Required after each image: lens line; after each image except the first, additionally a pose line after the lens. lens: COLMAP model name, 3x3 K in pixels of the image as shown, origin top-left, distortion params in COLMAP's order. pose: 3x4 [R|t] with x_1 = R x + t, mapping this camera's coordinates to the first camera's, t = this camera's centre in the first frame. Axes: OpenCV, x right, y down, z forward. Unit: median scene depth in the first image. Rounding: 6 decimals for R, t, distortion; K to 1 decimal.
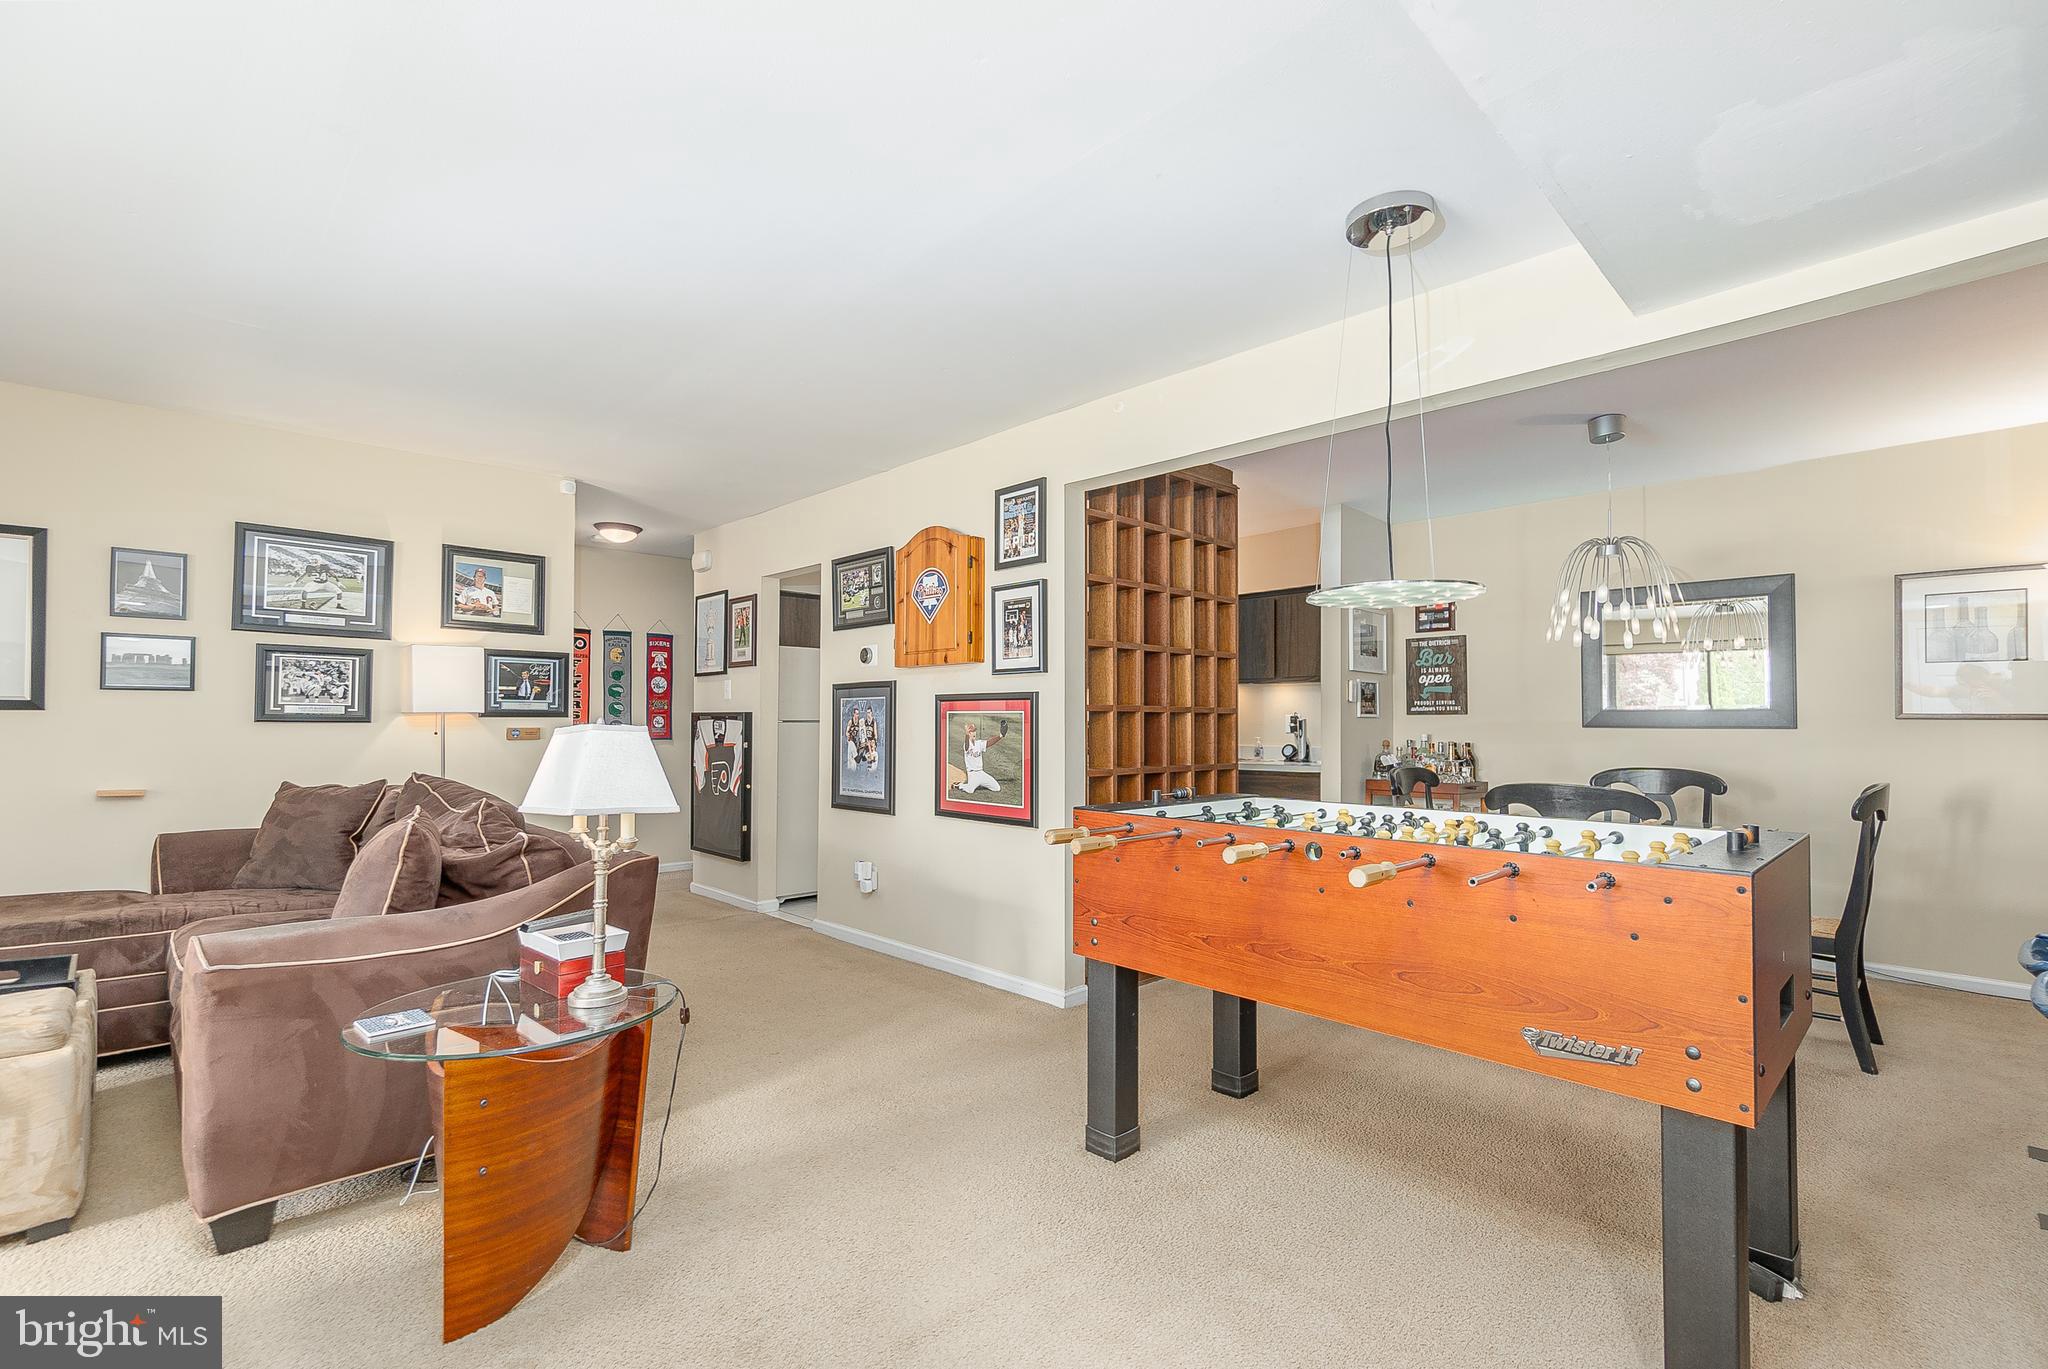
lens RADIAL K [[908.3, 0, 1017.6], [0, 908.3, 706.2], [0, 0, 1]] dist [0.001094, -0.002570]
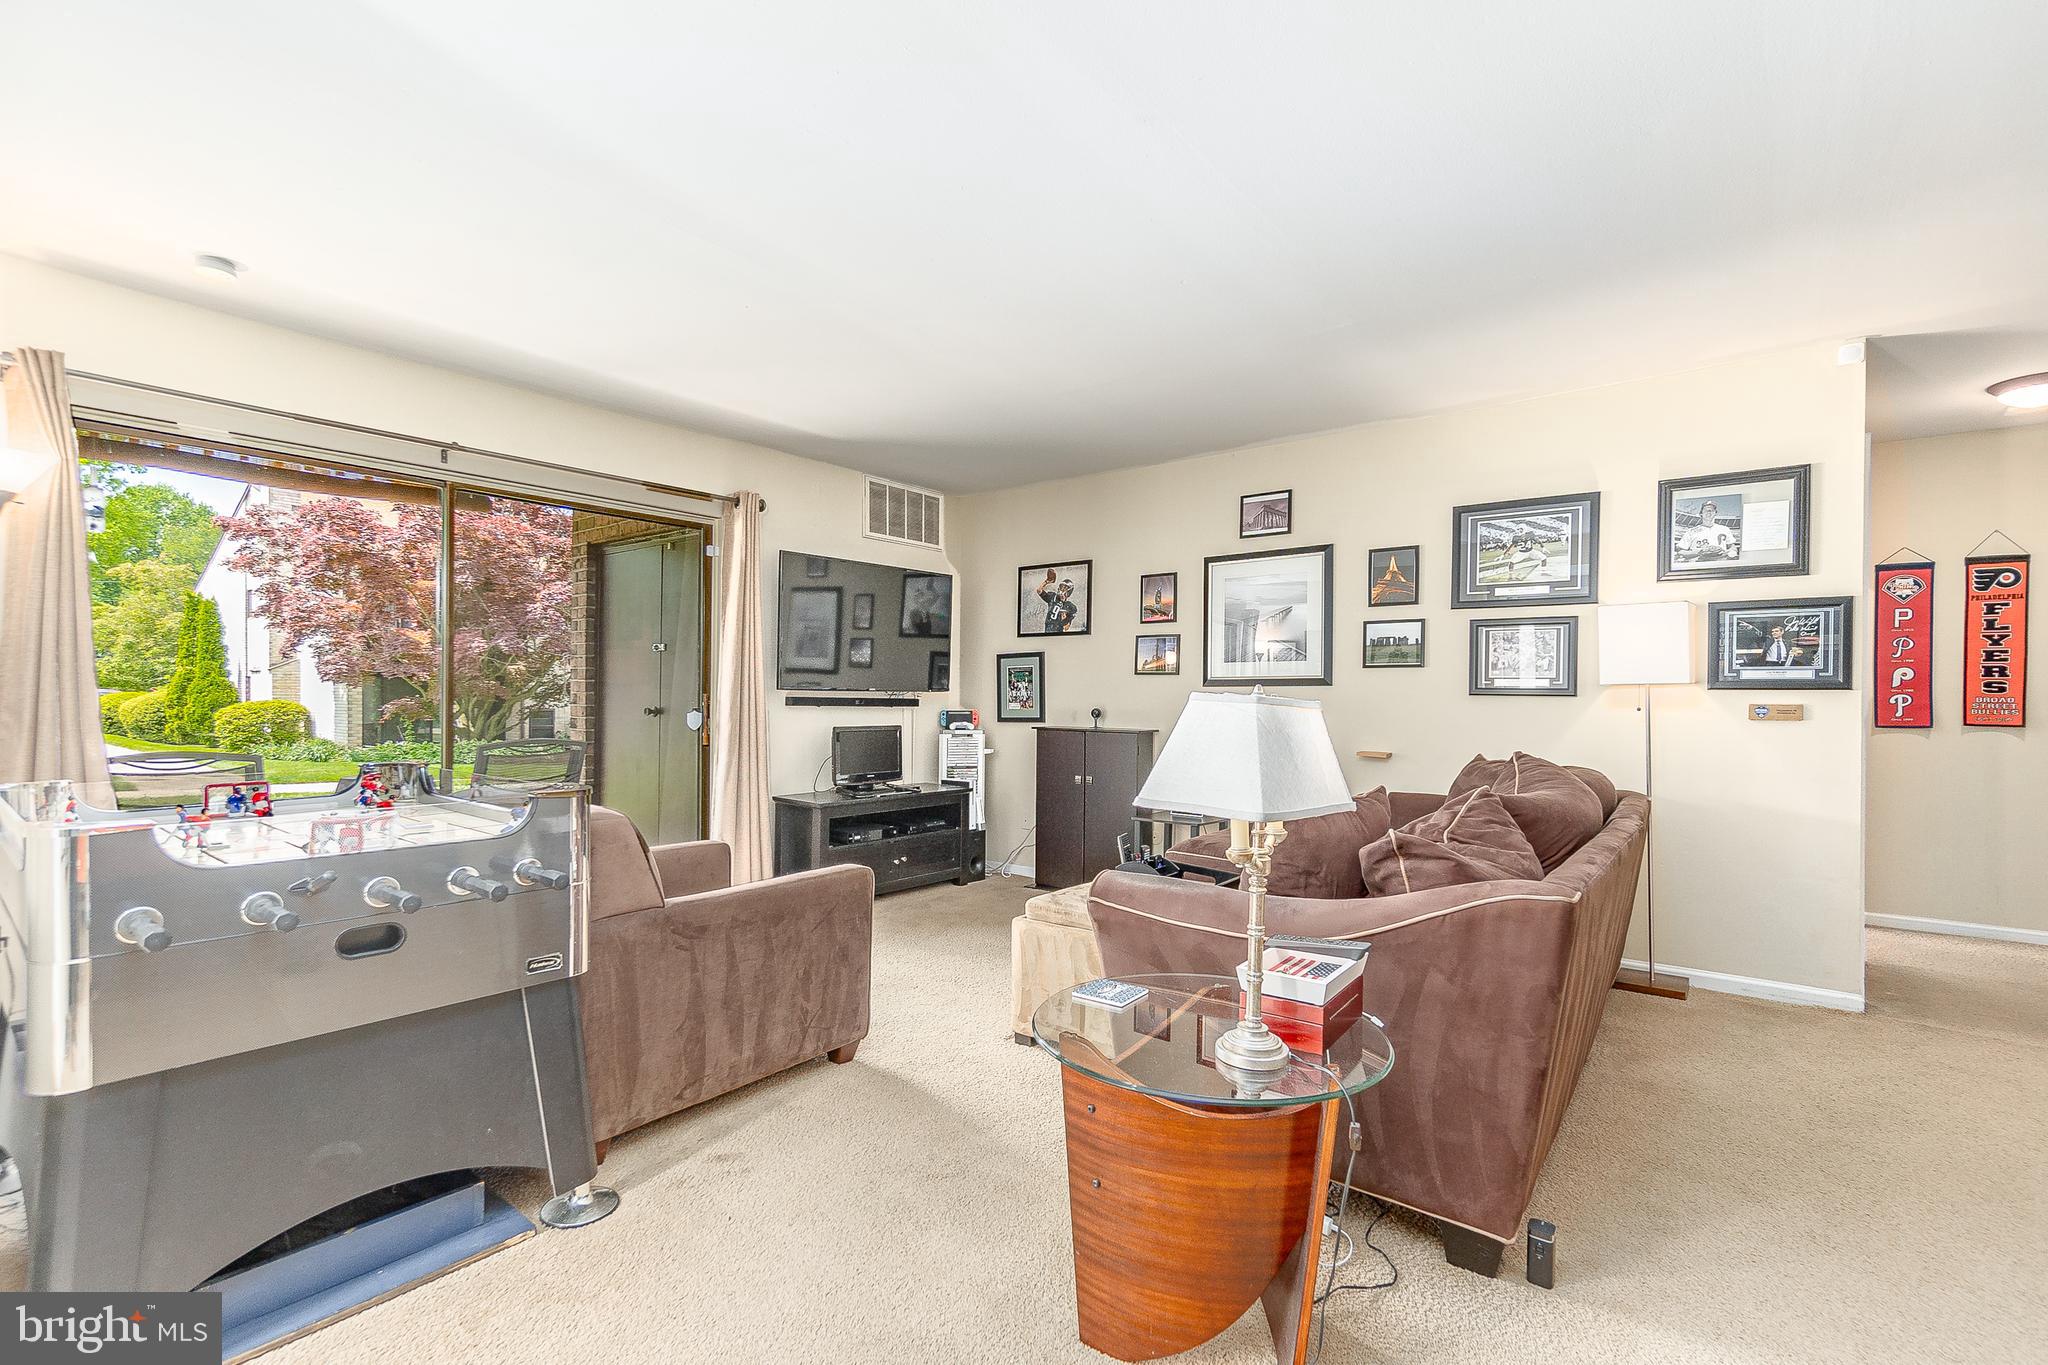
lens RADIAL K [[914.3, 0, 1018.6], [0, 914.3, 700.0], [0, 0, 1]] dist [-0.001169, 0.000819]
pose [[0.128166, 0.004696, -0.991742, 0.118556], [0.013072, 0.999894, 0.006424, 0.007803], [0.991667, -0.013788, 0.128091, 0.312570]]
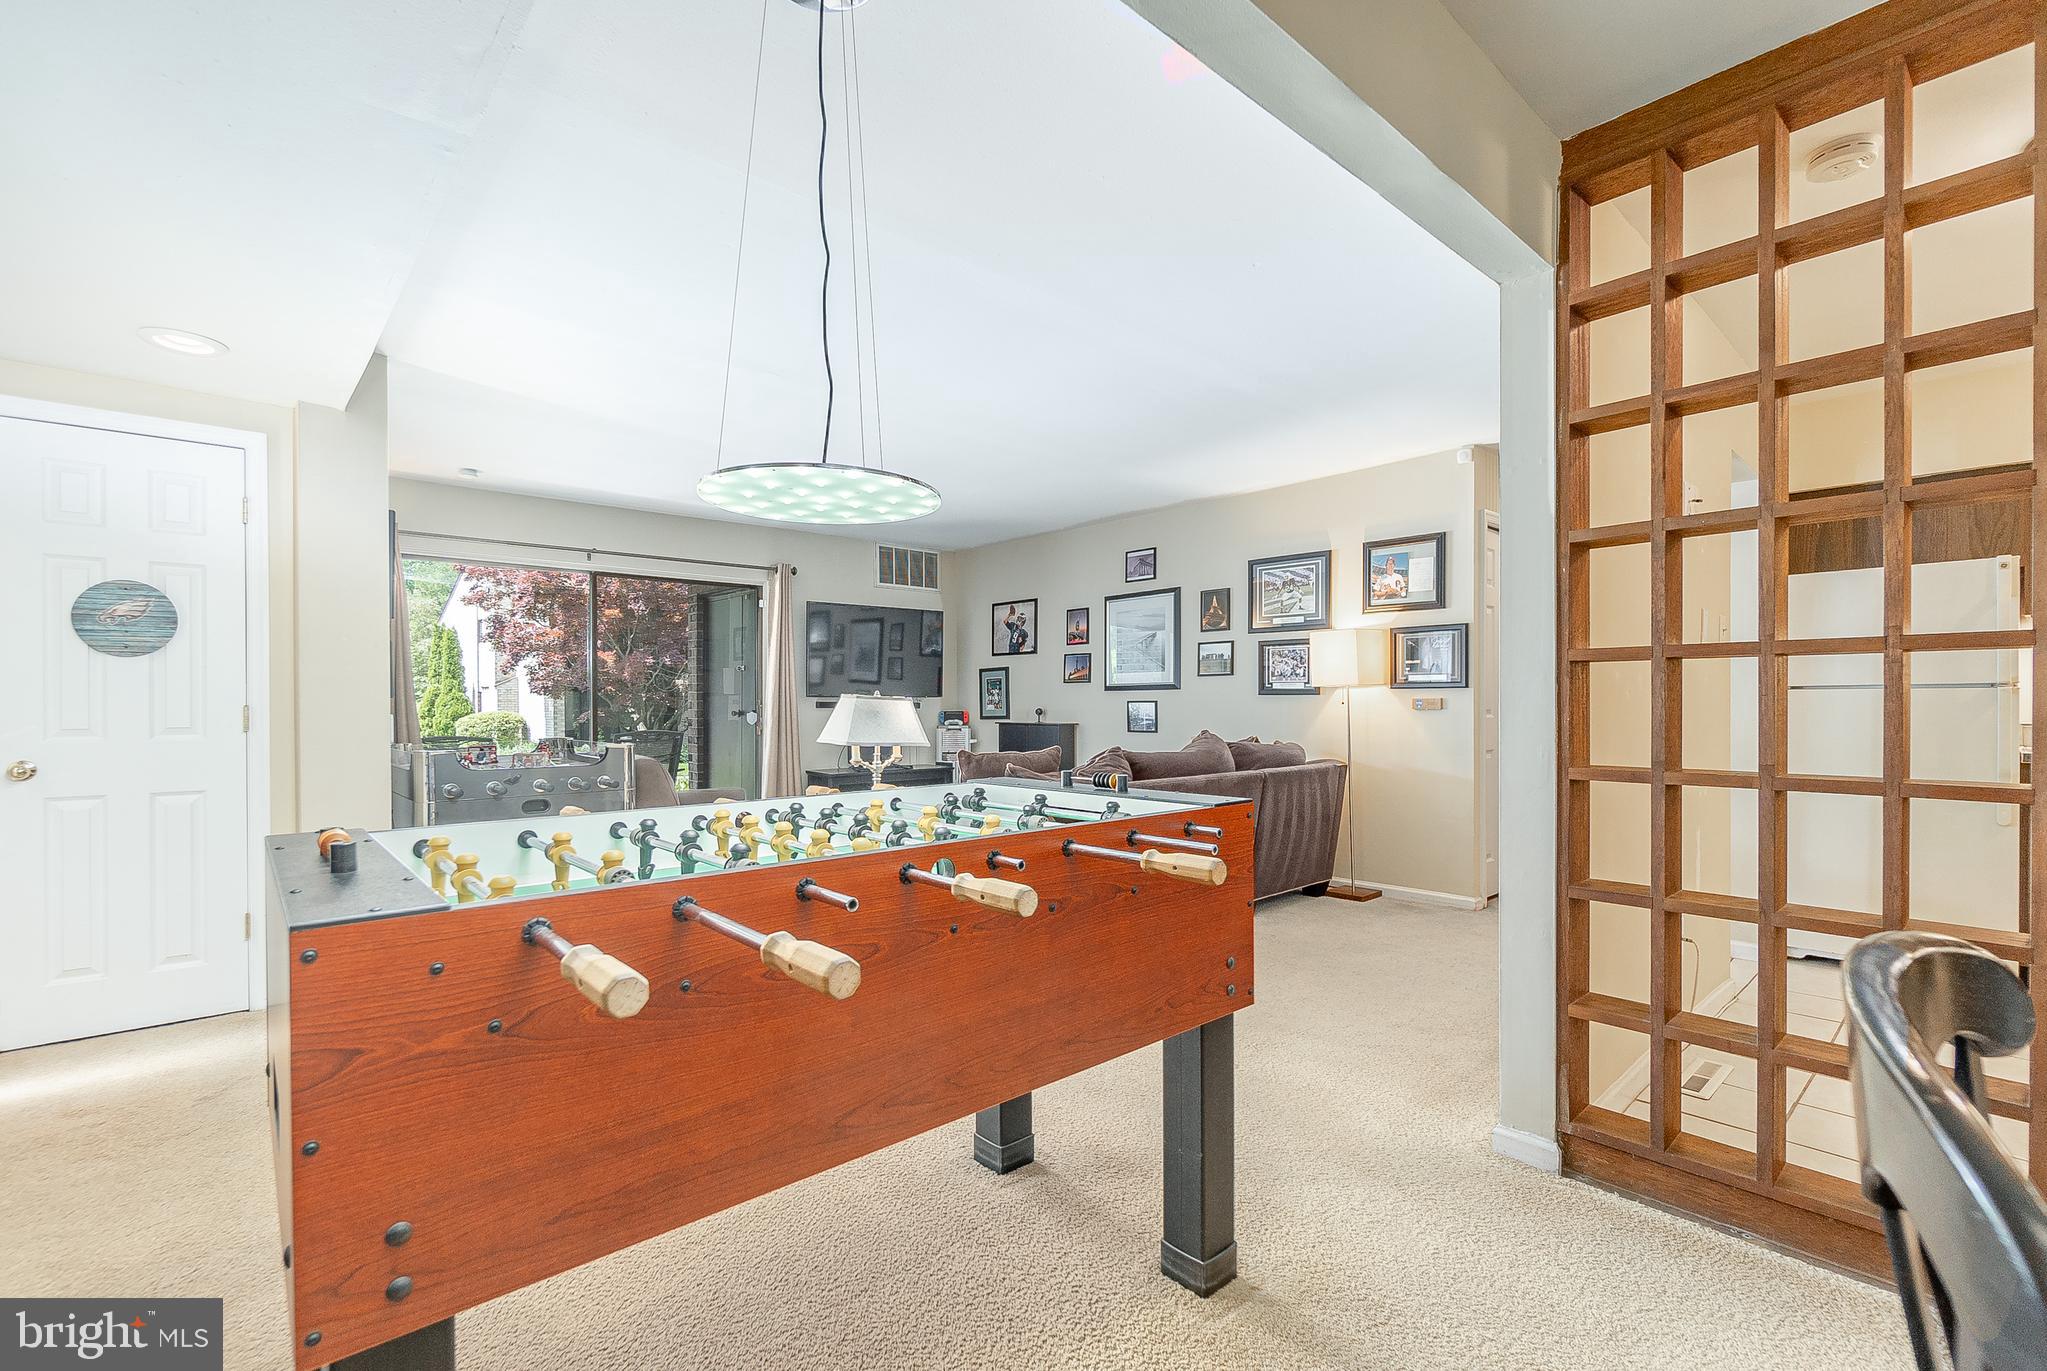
lens RADIAL K [[907.8, 0, 1020.0], [0, 907.8, 707.8], [0, 0, 1]] dist [0.001094, -0.002570]
pose [[-0.034369, 0.006223, -0.999390, 0.562574], [0.024027, 0.999697, 0.005399, 0.018271], [0.999120, -0.023827, -0.034508, 0.590460]]
